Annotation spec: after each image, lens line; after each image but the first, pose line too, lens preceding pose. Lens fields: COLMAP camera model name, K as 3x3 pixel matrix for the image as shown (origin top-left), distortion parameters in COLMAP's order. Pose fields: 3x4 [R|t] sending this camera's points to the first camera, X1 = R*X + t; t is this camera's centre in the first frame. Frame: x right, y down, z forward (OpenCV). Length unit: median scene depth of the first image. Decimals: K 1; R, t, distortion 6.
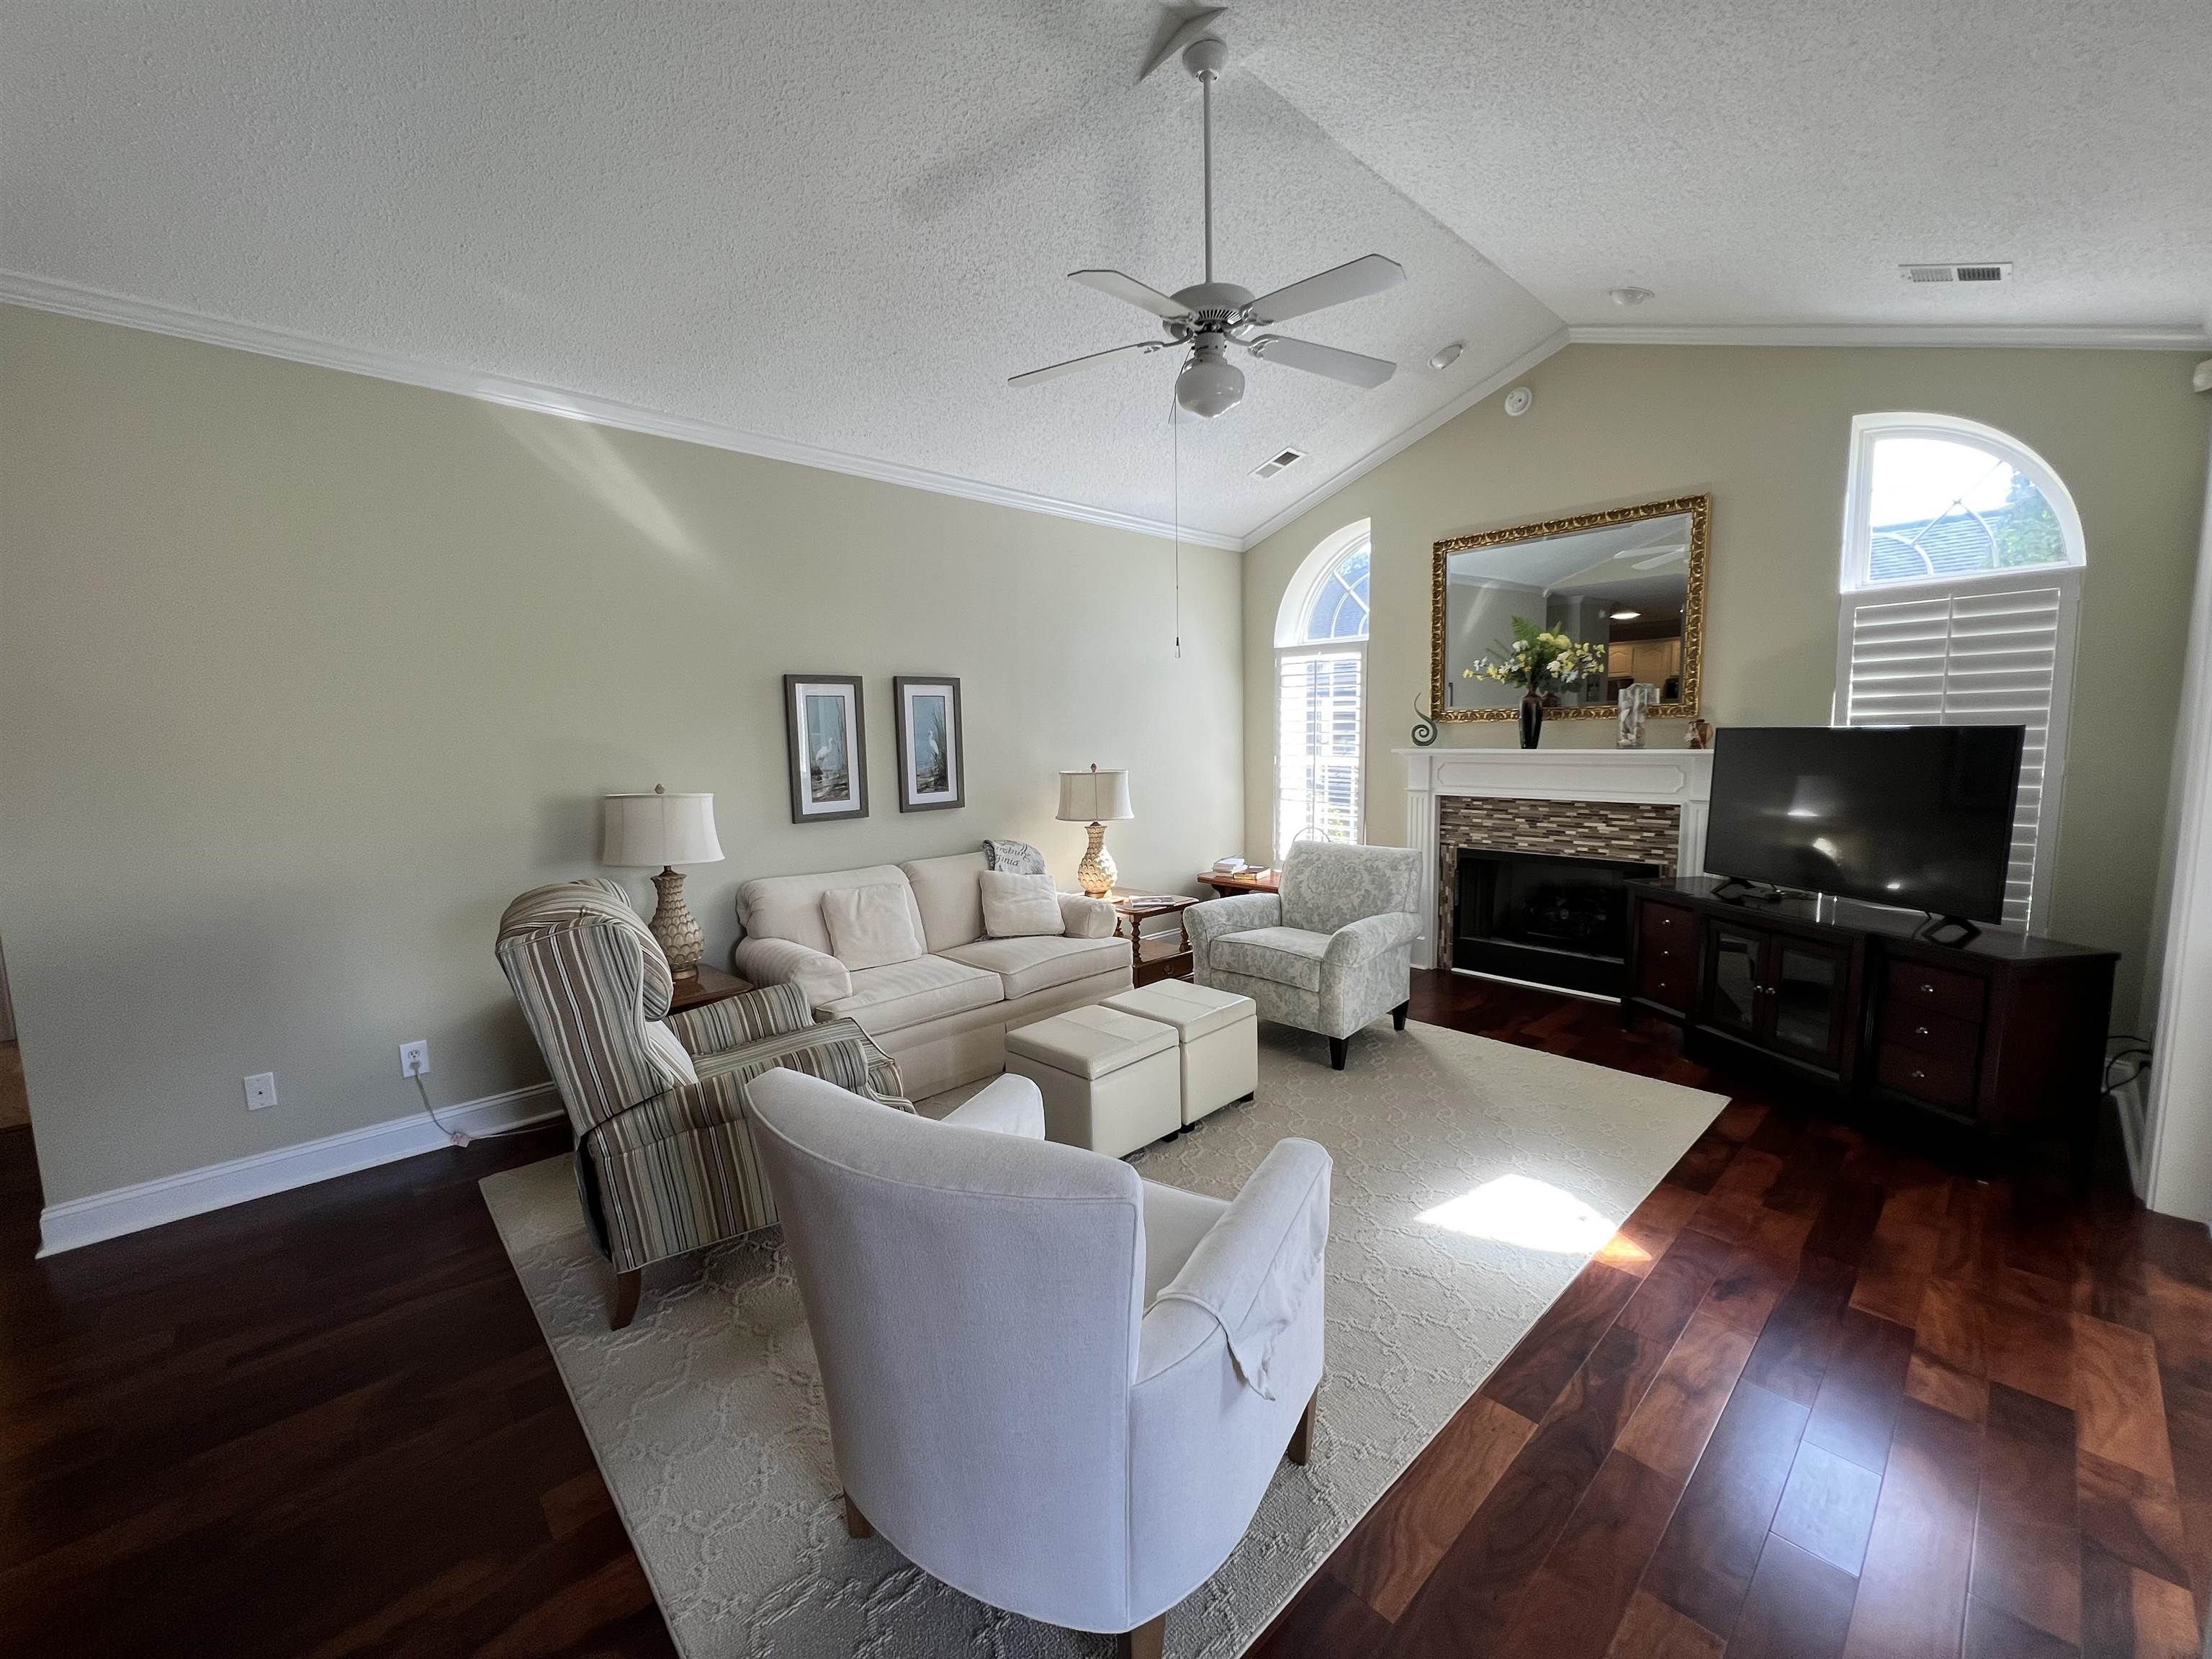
lens RADIAL K [[886.6, 0, 1102.4], [0, 886.6, 825.3], [0, 0, 1]] dist [0.002429, 0.000380]
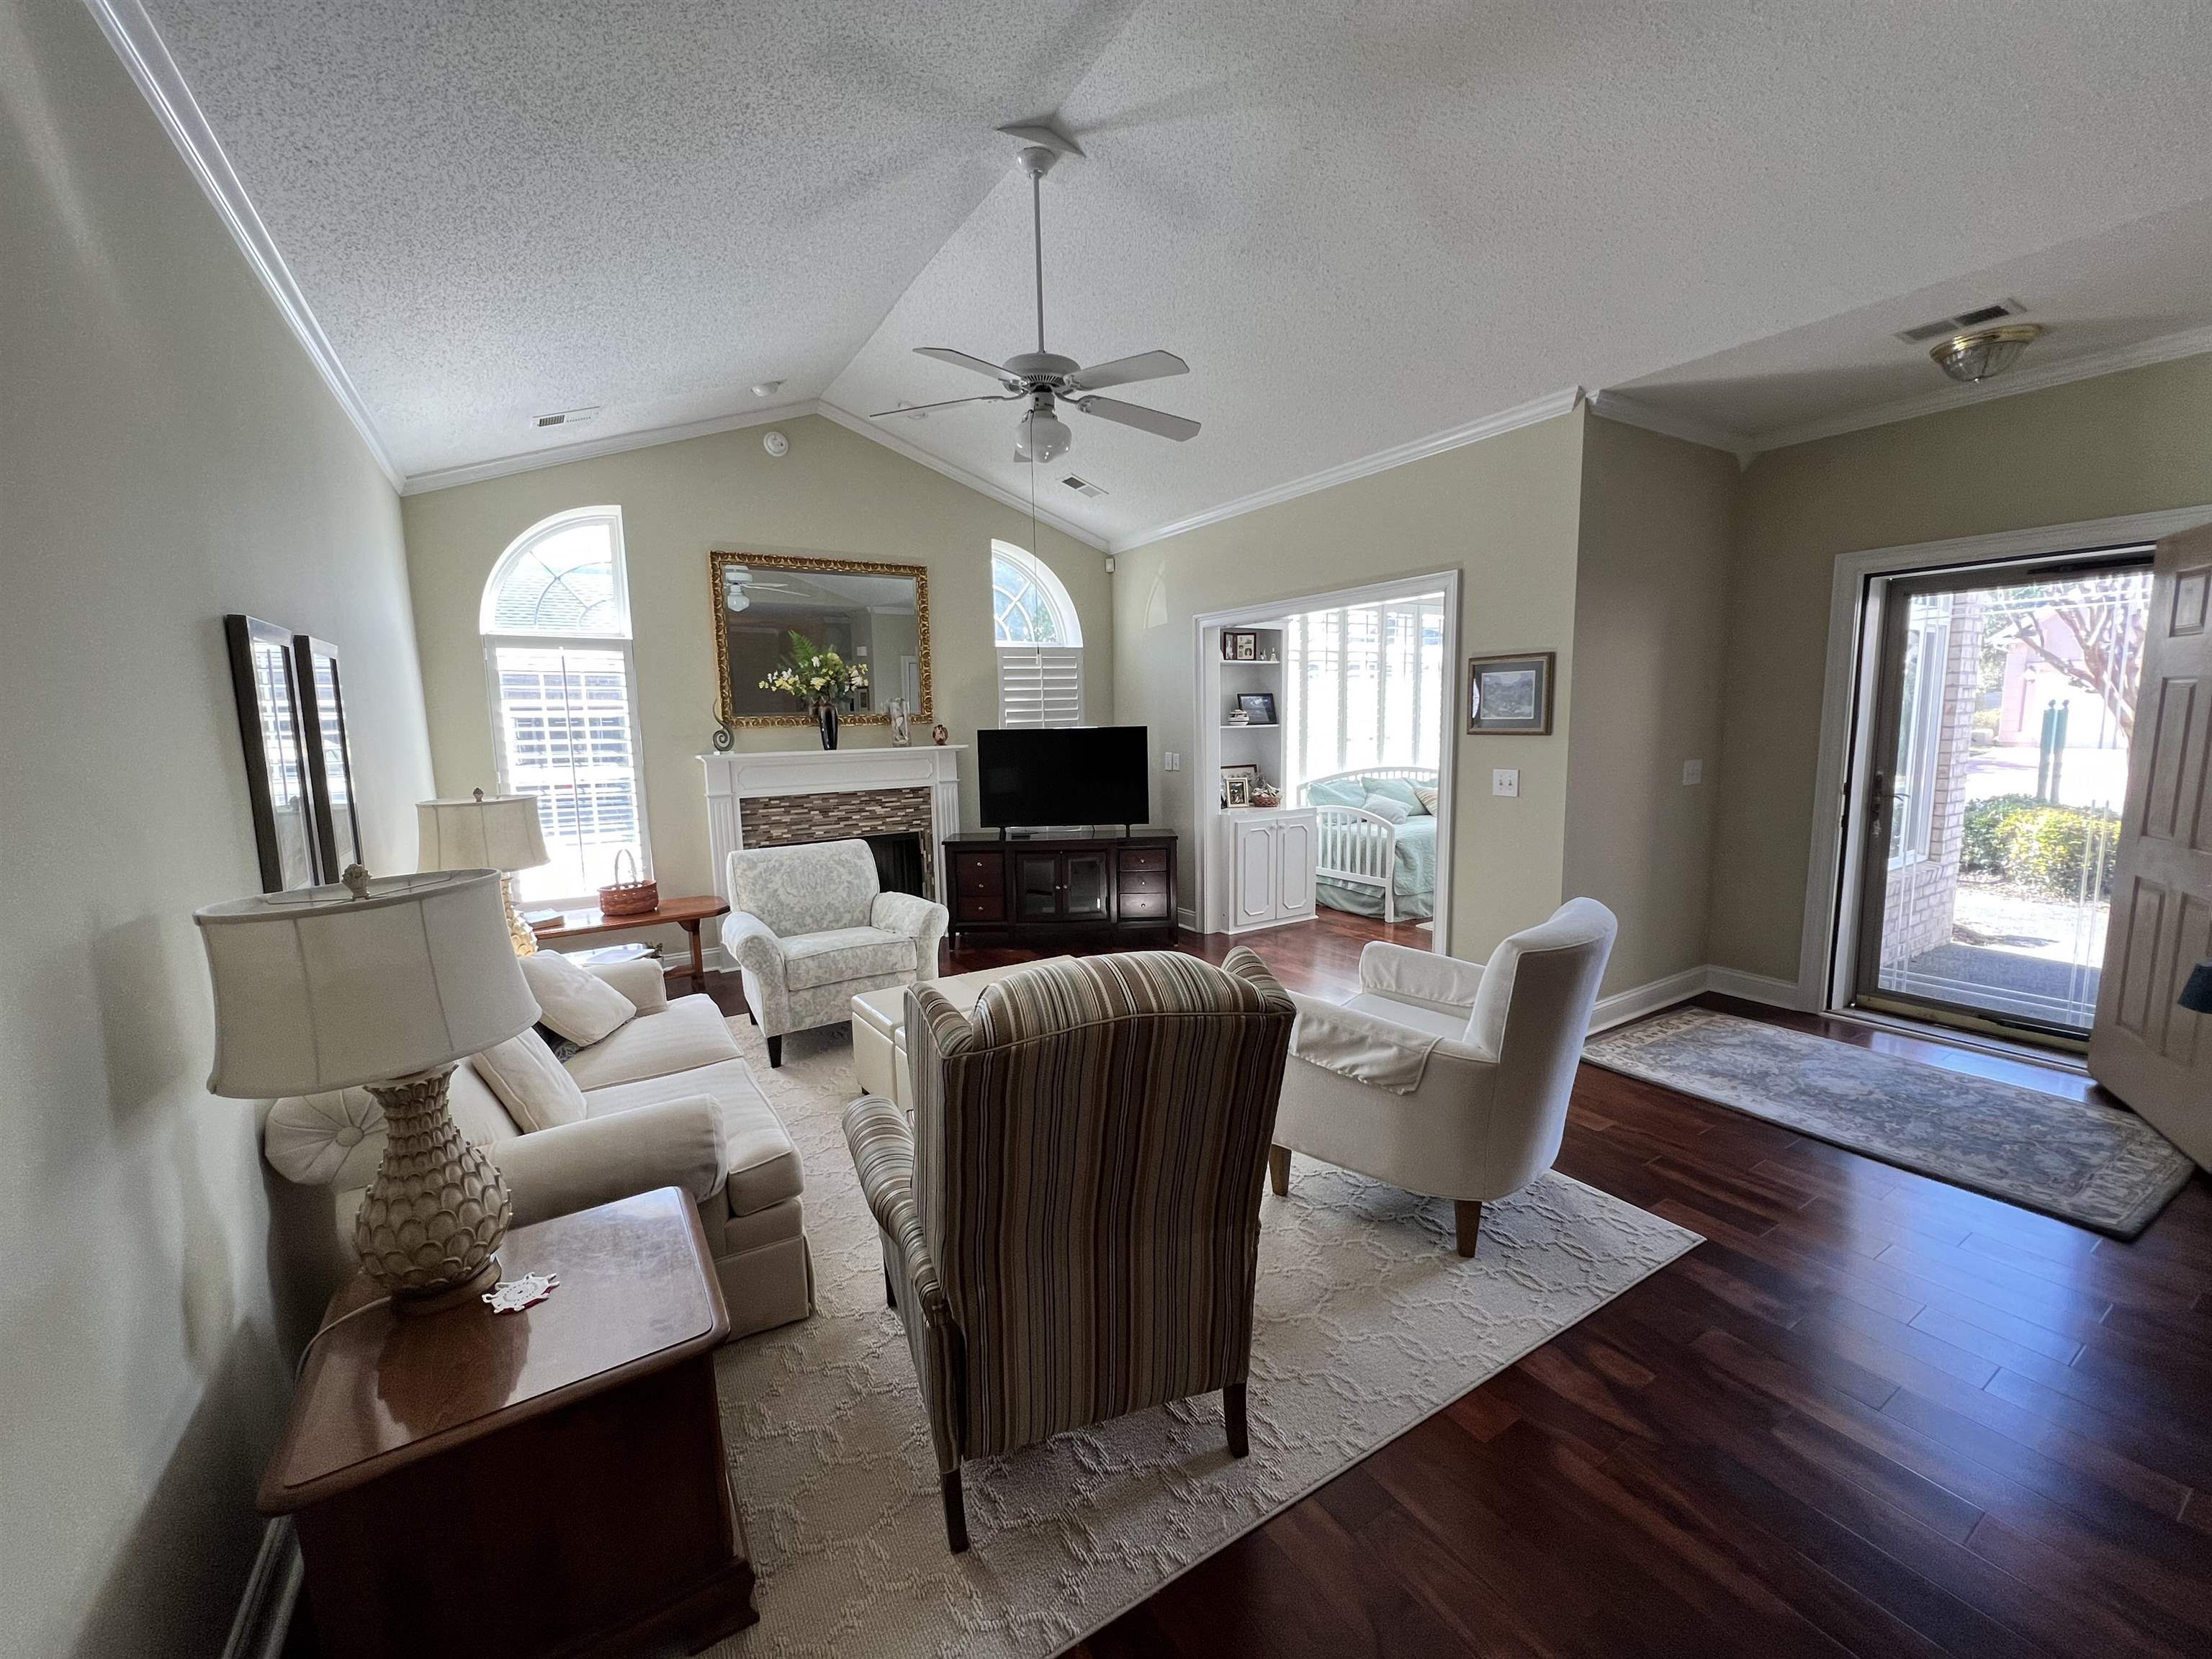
lens RADIAL K [[889.4, 0, 1098.2], [0, 889.4, 825.3], [0, 0, 1]] dist [-0.003847, 0.002068]
pose [[0.194230, -0.104946, 0.975326, -0.646915], [0.122149, 0.989110, 0.082104, -0.043307], [-0.973321, 0.103188, 0.204934, 0.446894]]
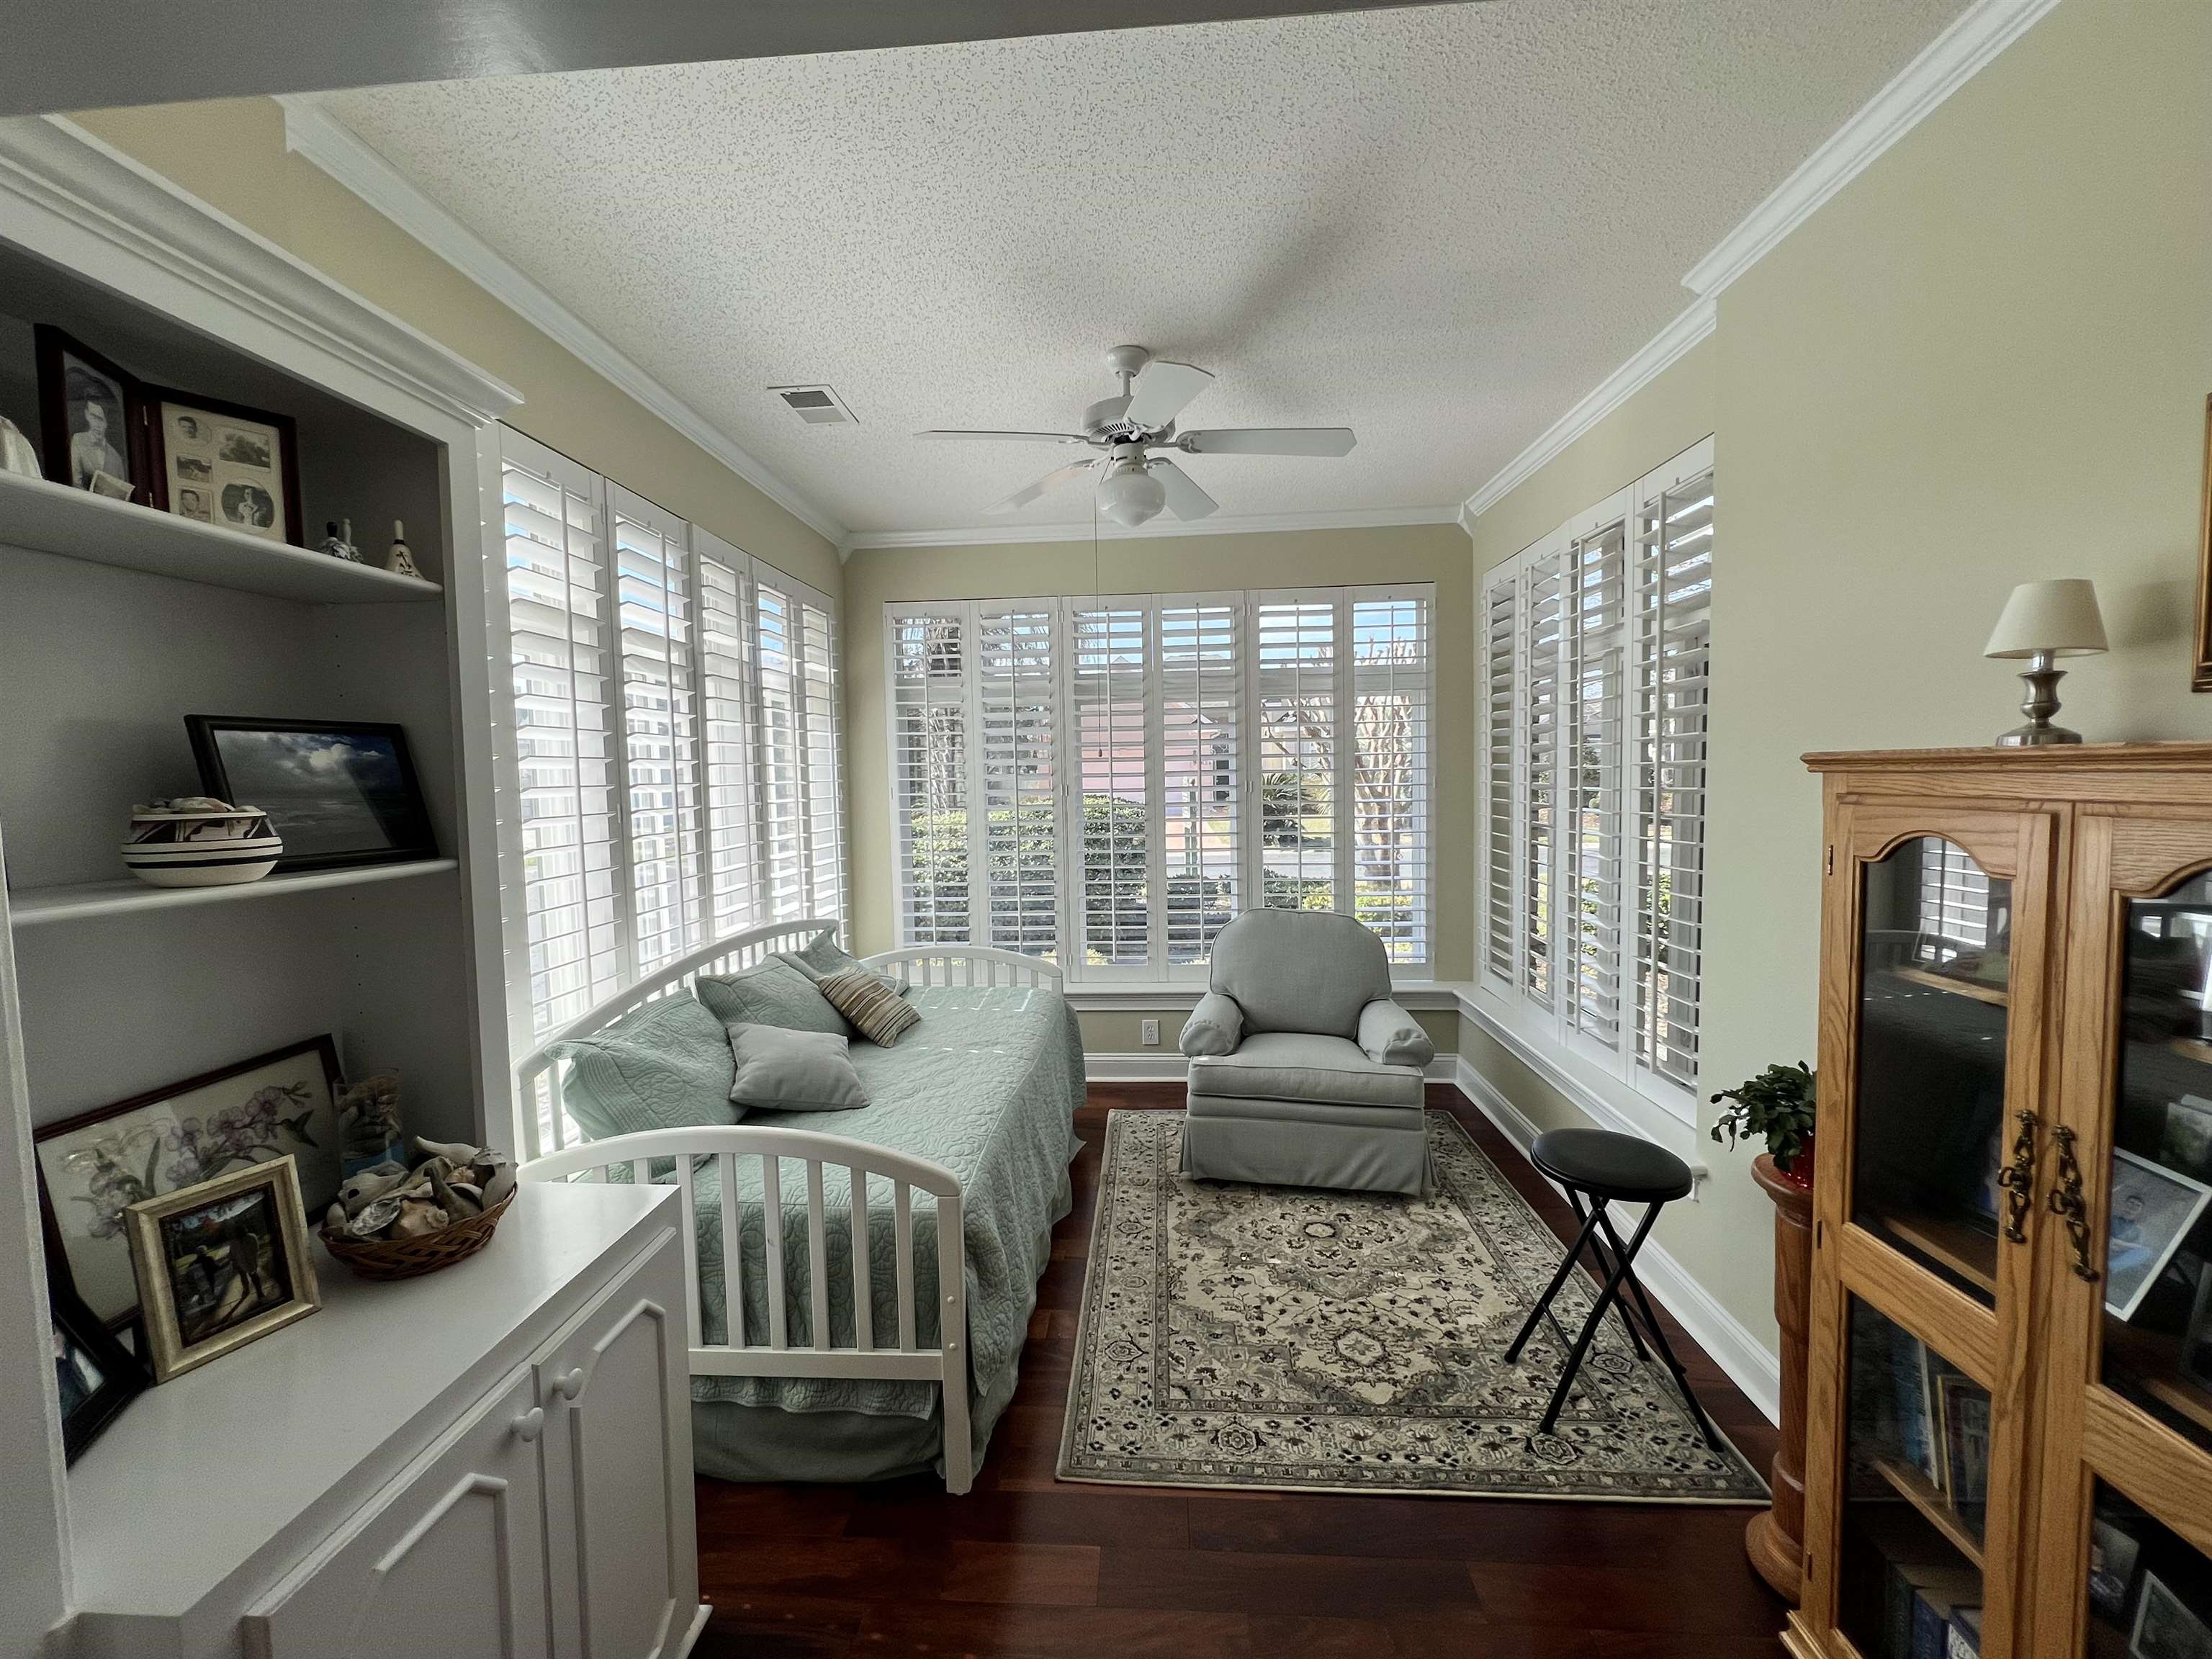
lens RADIAL K [[889.4, 0, 1102.3], [0, 889.4, 832.8], [0, 0, 1]] dist [-0.003847, 0.002068]
pose [[-0.687796, -0.009255, 0.725845, 0.417370], [0.113669, 0.986210, 0.120285, -0.072789], [-0.716949, 0.165237, -0.677259, 0.489111]]
